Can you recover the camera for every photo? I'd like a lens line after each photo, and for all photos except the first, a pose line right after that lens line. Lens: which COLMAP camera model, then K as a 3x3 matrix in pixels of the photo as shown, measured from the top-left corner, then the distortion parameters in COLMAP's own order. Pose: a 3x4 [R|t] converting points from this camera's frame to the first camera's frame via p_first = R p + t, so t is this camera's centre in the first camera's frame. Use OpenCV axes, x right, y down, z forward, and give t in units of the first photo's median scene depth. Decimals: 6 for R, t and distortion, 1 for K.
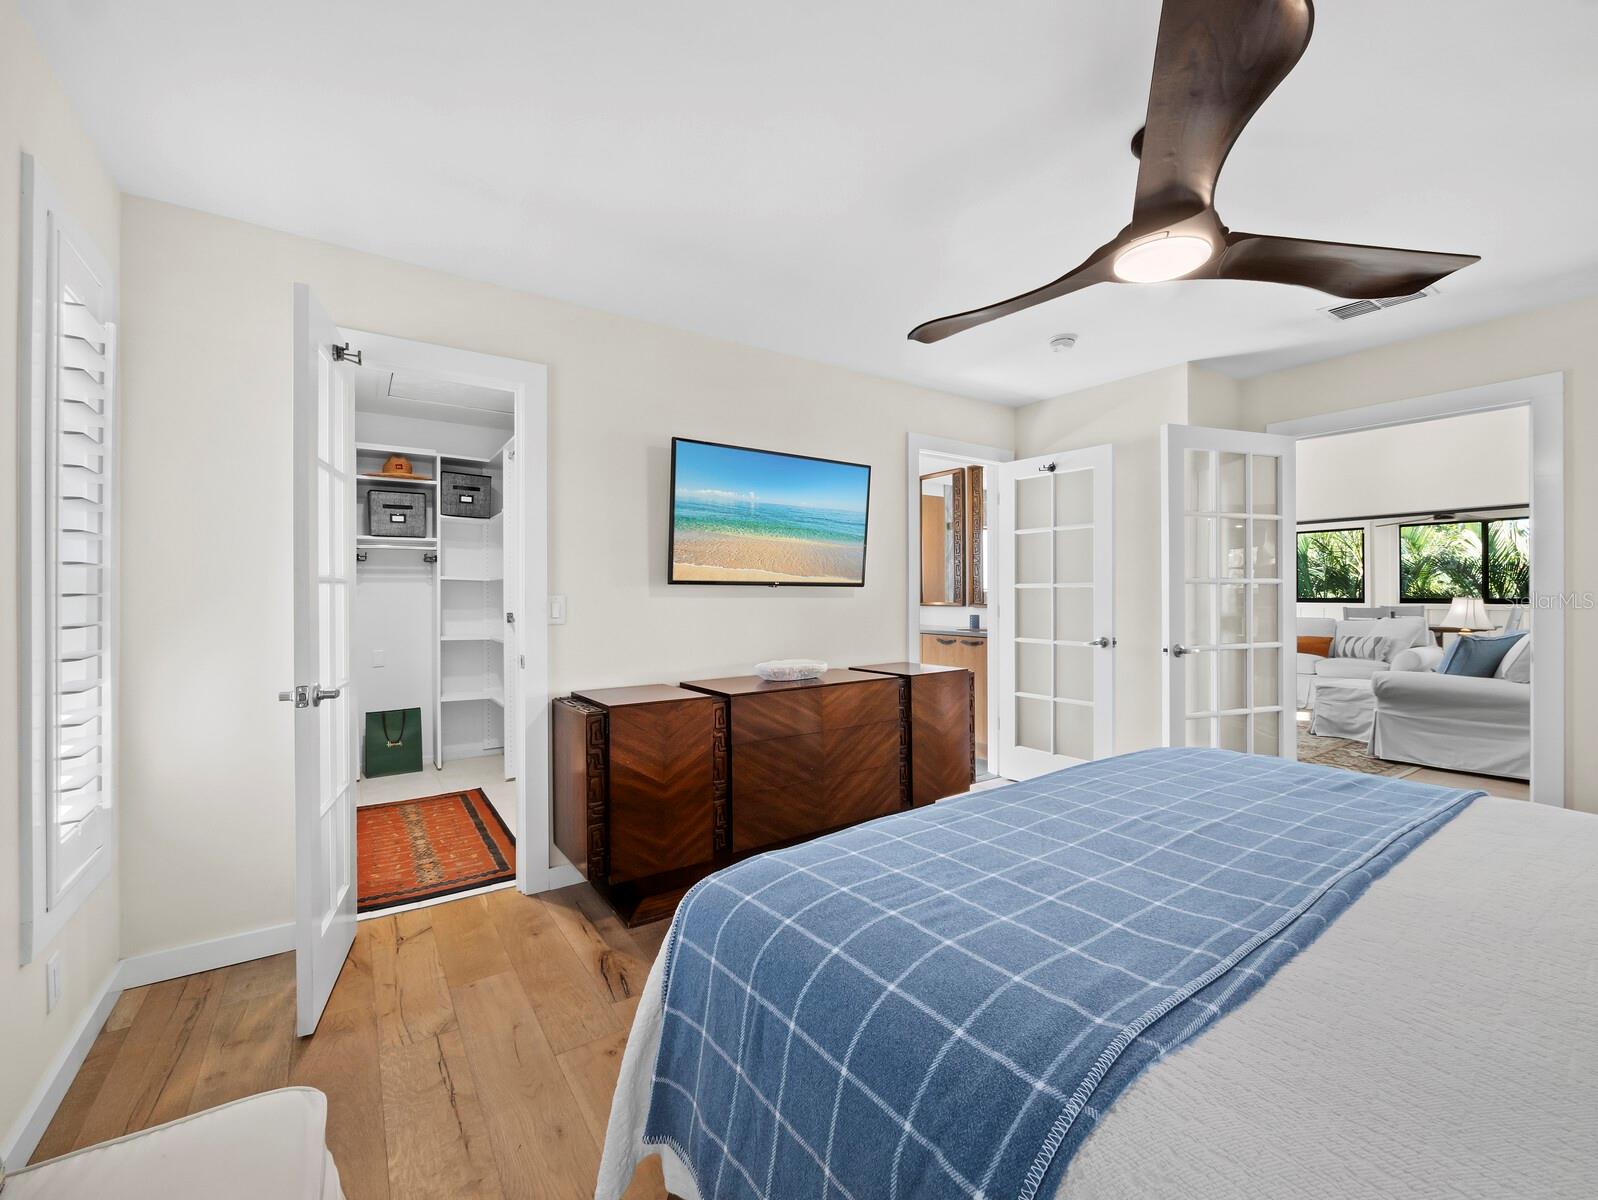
lens RADIAL K [[660.3, 0, 795.6], [0, 660.3, 594.7], [0, 0, 1]] dist [0.004414, 0.000607]
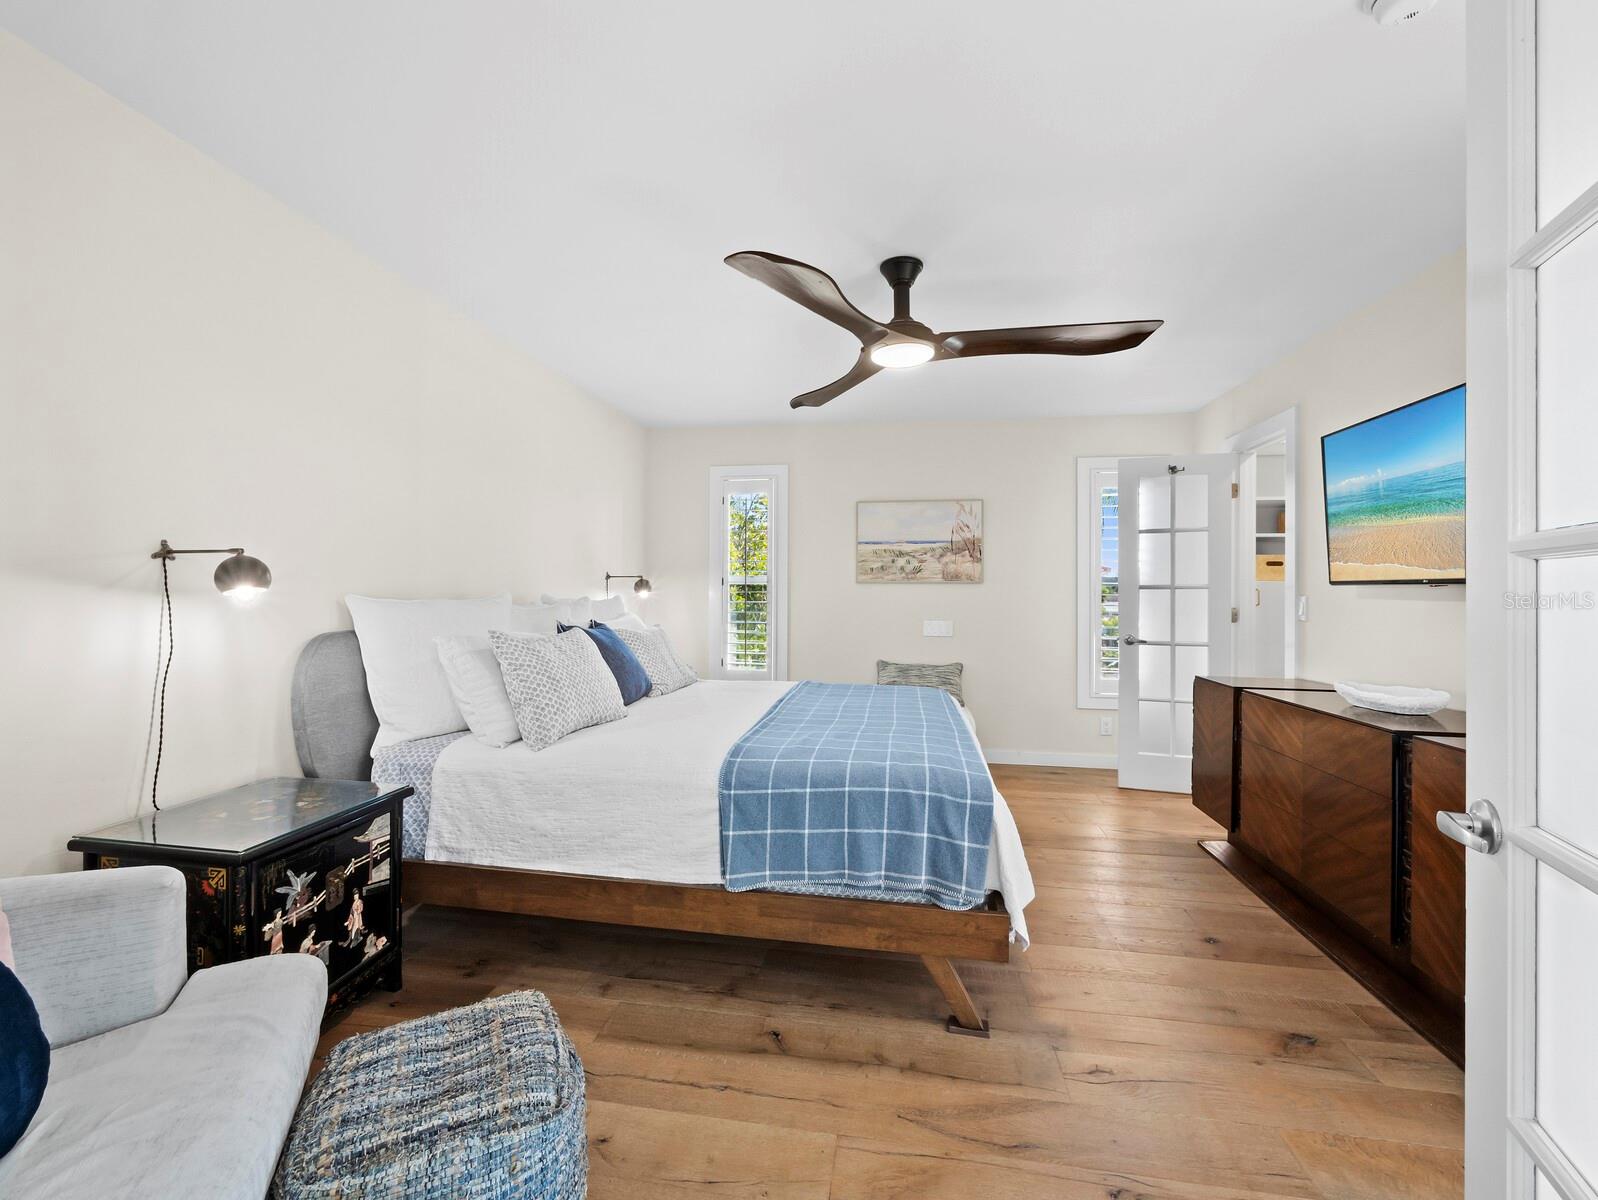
lens RADIAL K [[660.3, 0, 794.4], [0, 660.3, 595.2], [0, 0, 1]] dist [0.004414, 0.000607]
pose [[-0.685869, 0.007404, -0.727687, 1.010937], [0.002281, 0.999965, 0.008024, -0.009834], [0.727721, 0.003843, -0.685862, 1.038813]]
